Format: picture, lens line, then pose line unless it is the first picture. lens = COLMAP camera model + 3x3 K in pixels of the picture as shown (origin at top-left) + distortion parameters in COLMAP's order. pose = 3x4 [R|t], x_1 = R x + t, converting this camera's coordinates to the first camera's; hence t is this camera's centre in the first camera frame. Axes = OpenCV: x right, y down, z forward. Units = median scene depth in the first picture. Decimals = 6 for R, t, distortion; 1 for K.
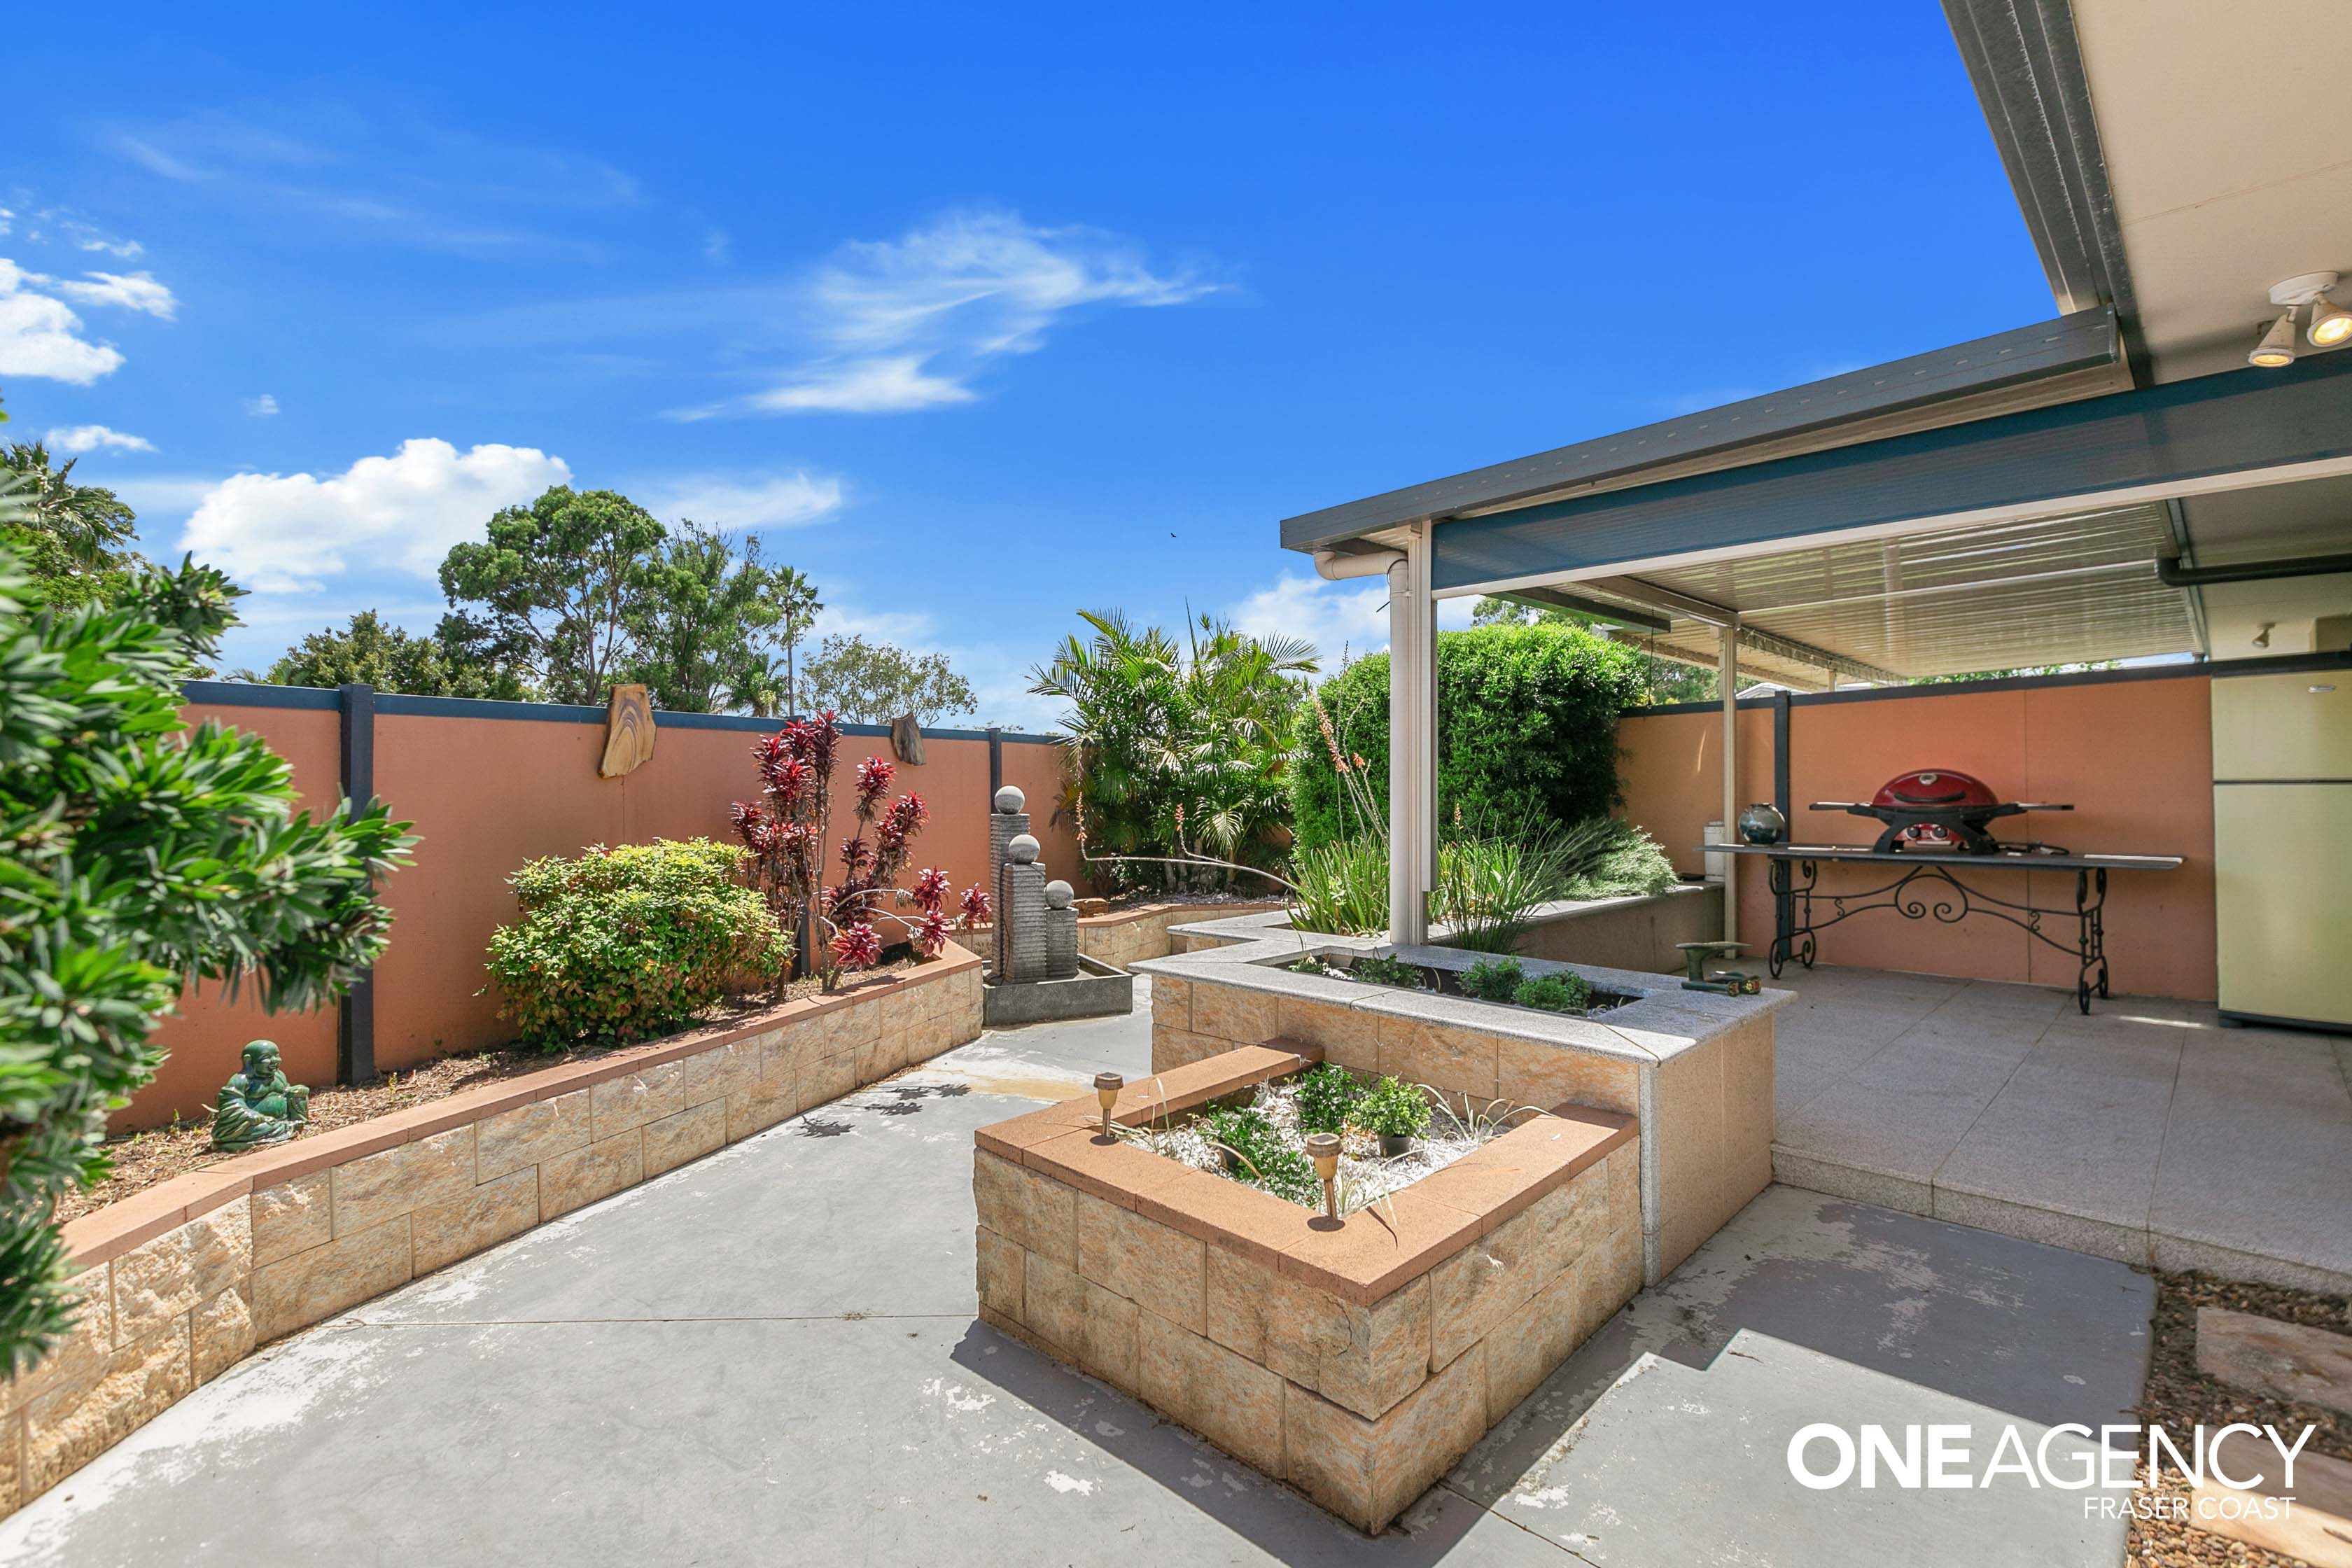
lens RADIAL K [[1068.3, 0, 1169.4], [0, 1068.3, 774.1], [0, 0, 1]] dist [-0.000366, -0.000067]
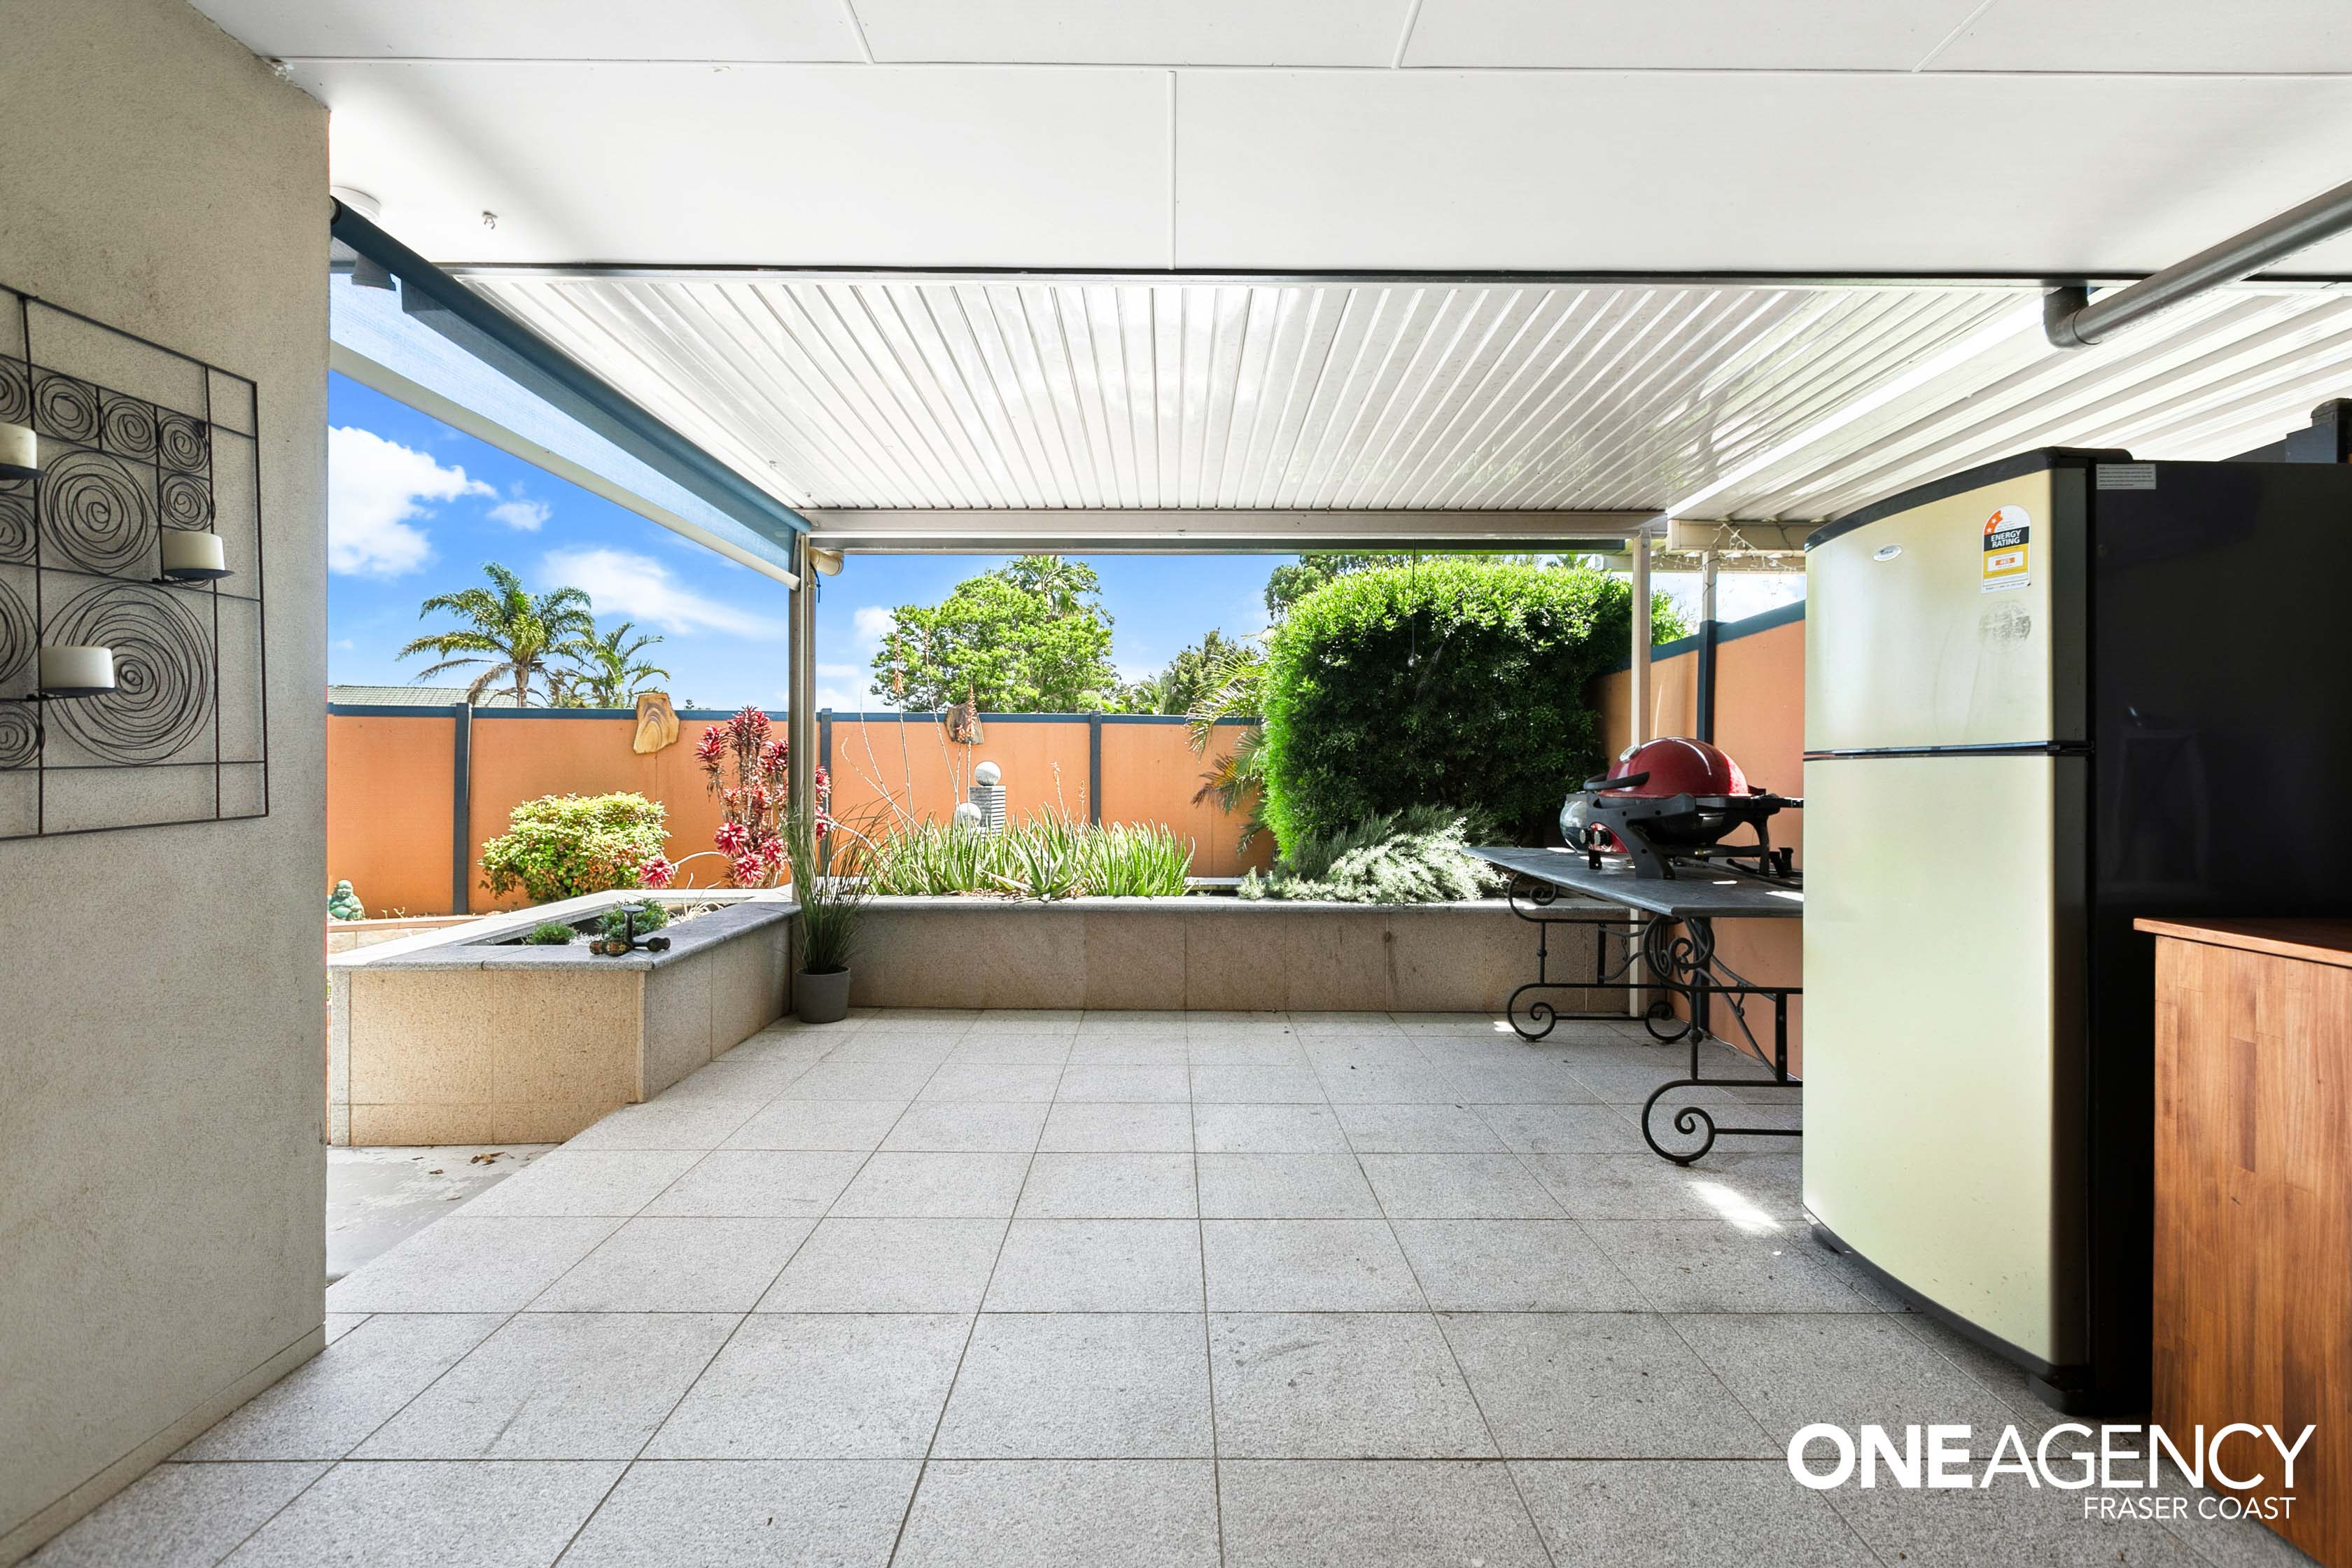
lens RADIAL K [[1068.3, 0, 1174.4], [0, 1068.3, 773.6], [0, 0, 1]] dist [-0.000366, -0.000067]
pose [[0.700747, 0.011651, -0.713315, 0.924811], [0.000228, 0.999863, 0.016555, 0.005380], [0.713410, -0.011763, 0.700648, 0.358601]]
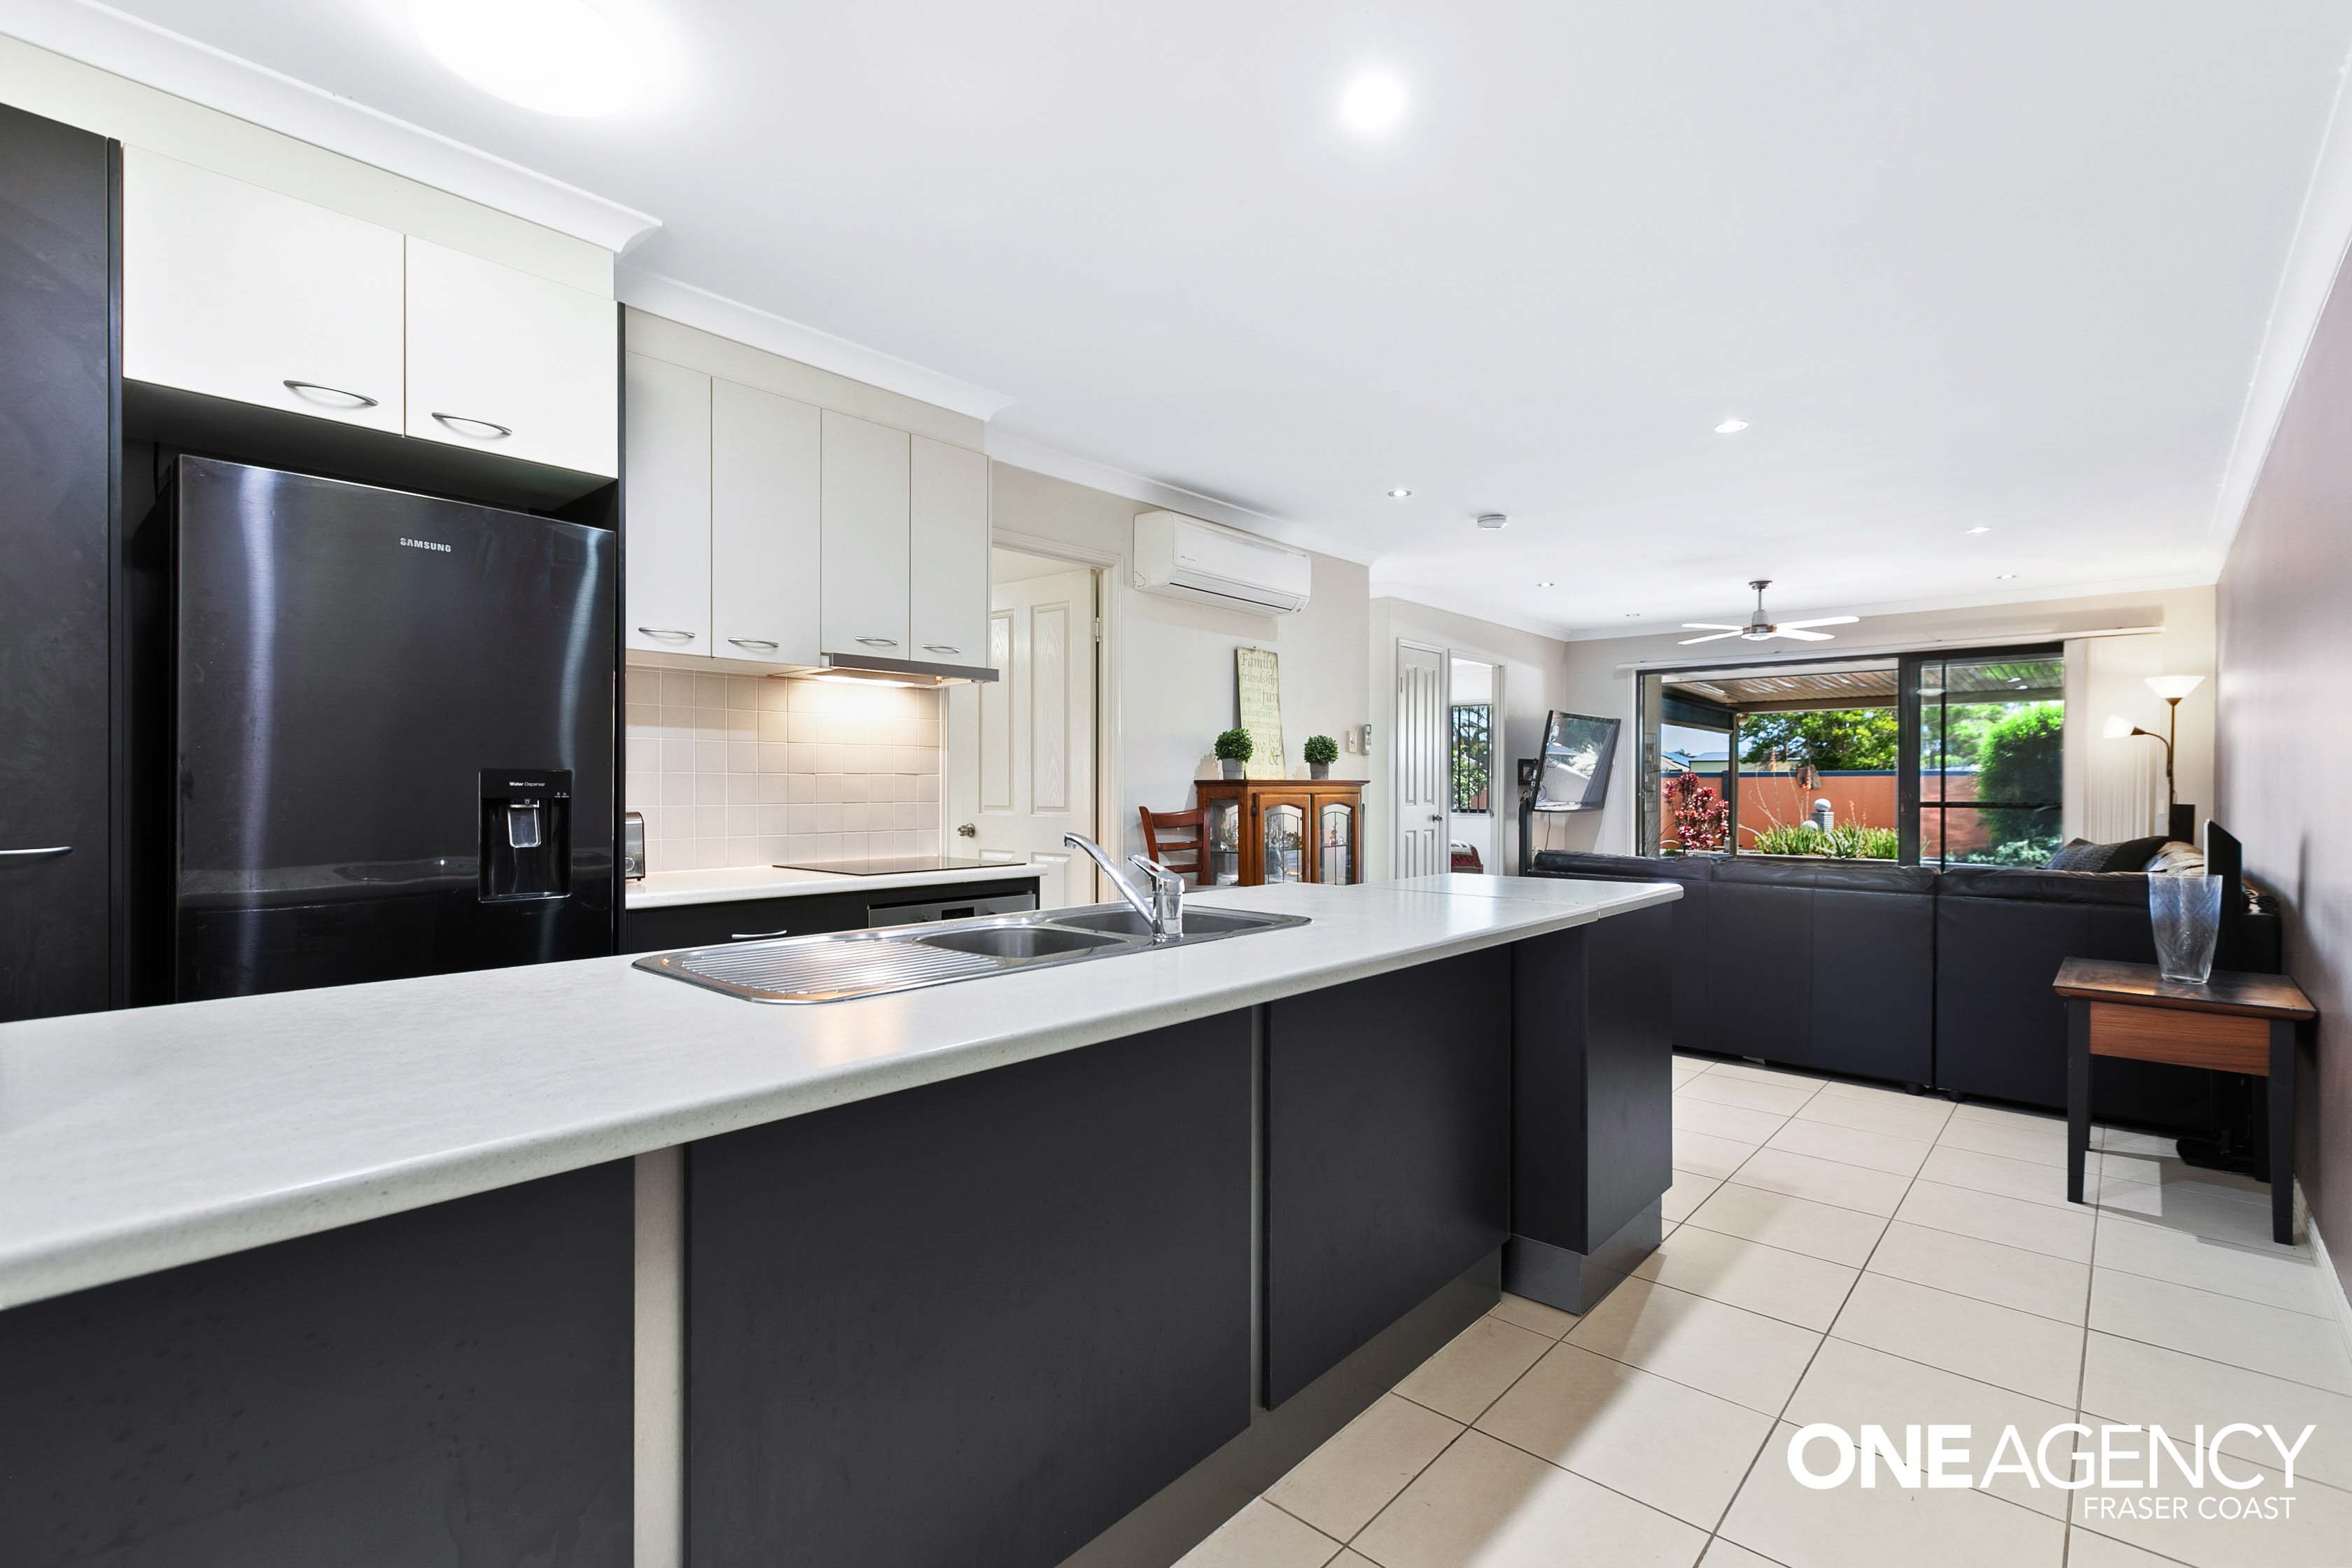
lens RADIAL K [[1068.3, 0, 1157.6], [0, 1068.3, 789.3], [0, 0, 1]] dist [-0.000366, -0.000067]
pose [[0.026243, 0.003138, -0.999651, 2.191029], [0.000606, 0.999995, 0.003155, -0.017601], [0.999655, -0.000689, 0.026241, -0.443771]]
